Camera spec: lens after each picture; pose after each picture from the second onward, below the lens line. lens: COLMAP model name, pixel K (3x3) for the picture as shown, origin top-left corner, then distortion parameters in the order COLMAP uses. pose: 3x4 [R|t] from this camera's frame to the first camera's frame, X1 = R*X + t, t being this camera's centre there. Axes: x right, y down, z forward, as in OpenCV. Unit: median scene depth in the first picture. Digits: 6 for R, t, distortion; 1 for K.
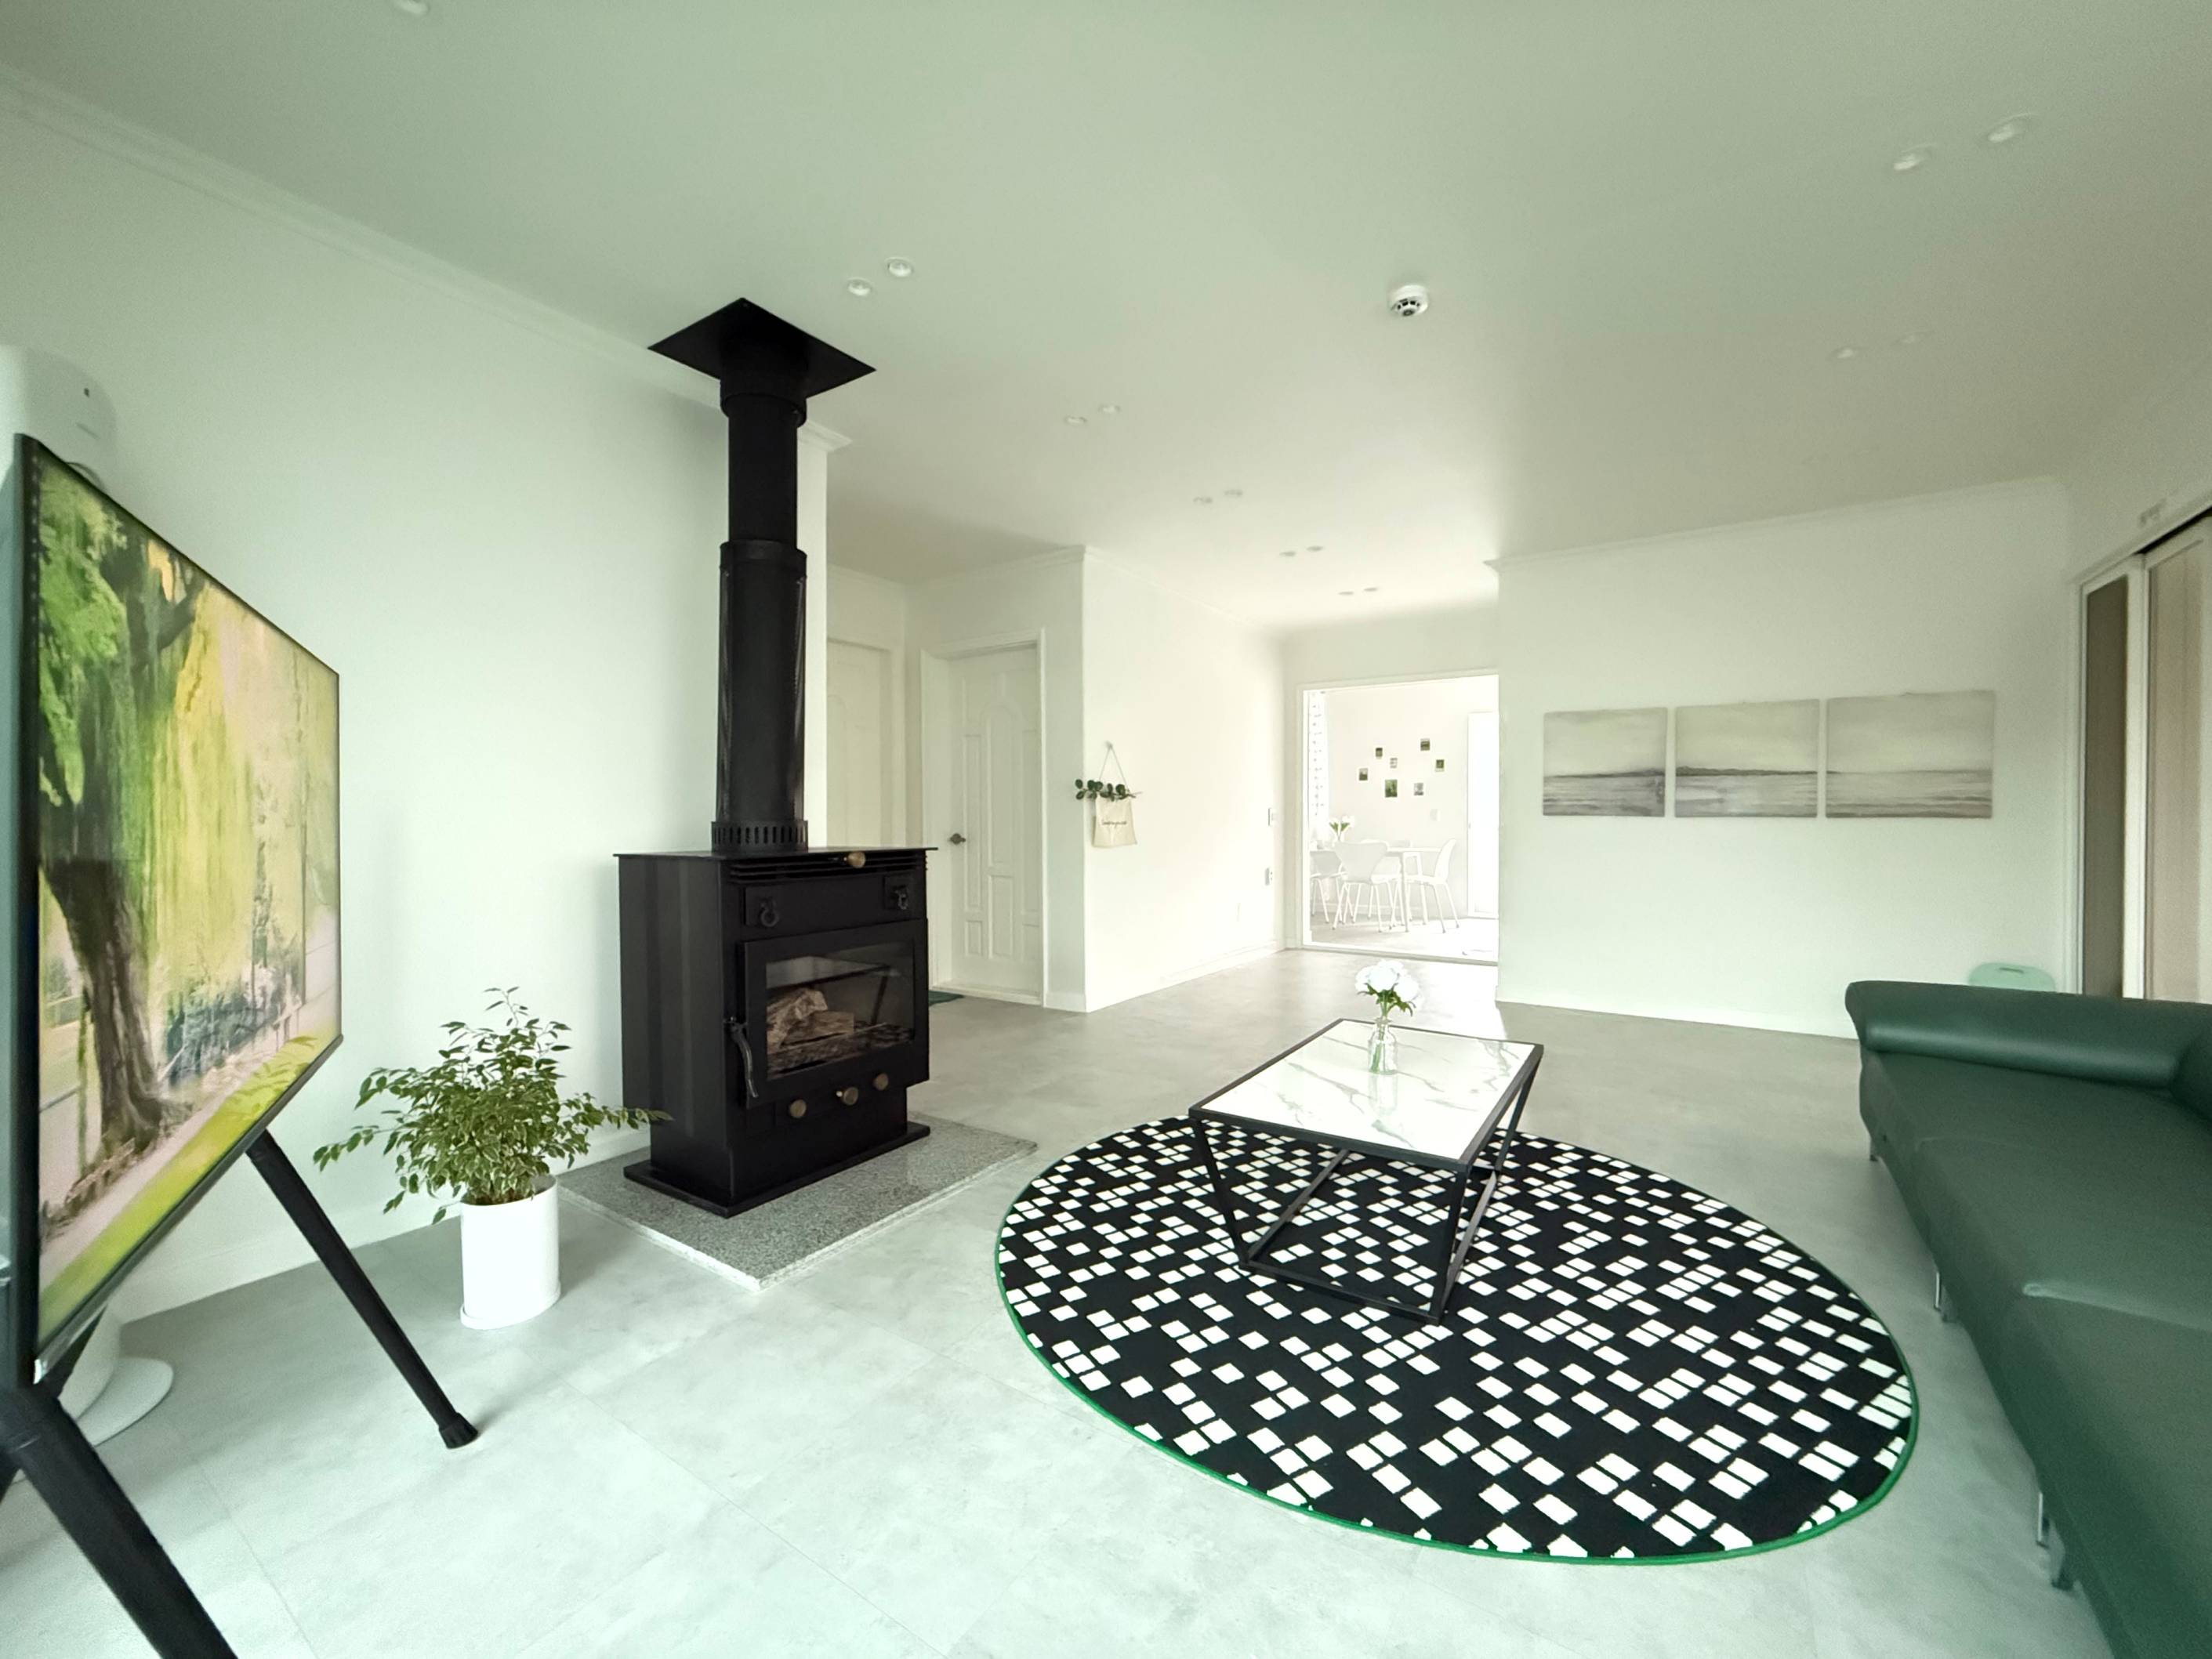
lens RADIAL K [[881.7, 0, 1098.4], [0, 881.7, 827.5], [0, 0, 1]] dist [0.002104, -0.000052]
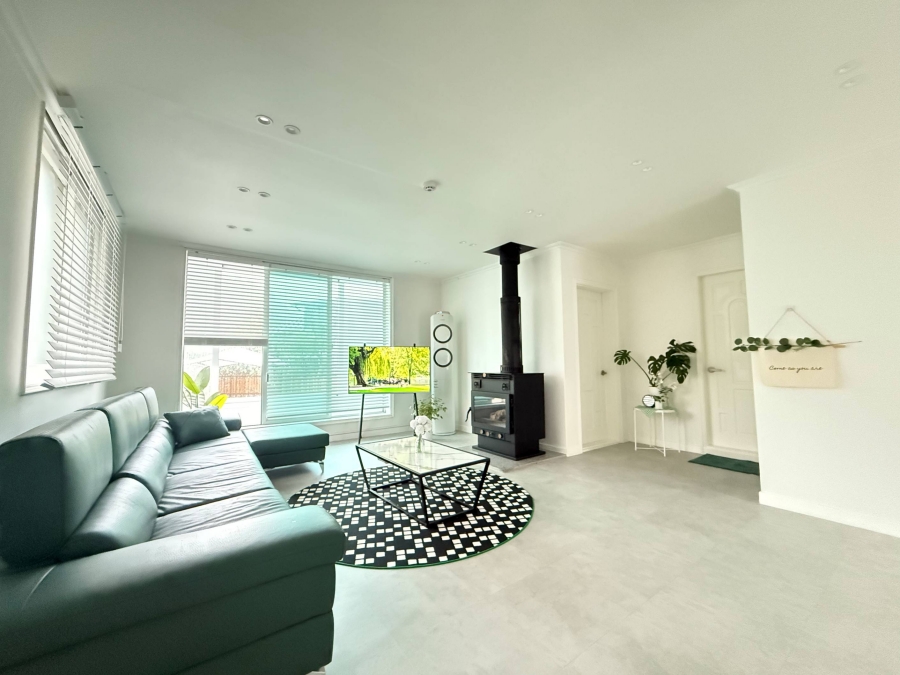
lens RADIAL K [[358.8, 0, 448.1], [0, 358.8, 336.3], [0, 0, 1]] dist [0.002104, -0.000052]
pose [[-0.339622, -0.060543, -0.938612, 1.521027], [0.001237, 0.997897, -0.064815, -0.040787], [0.940561, -0.023174, -0.338832, 1.570777]]
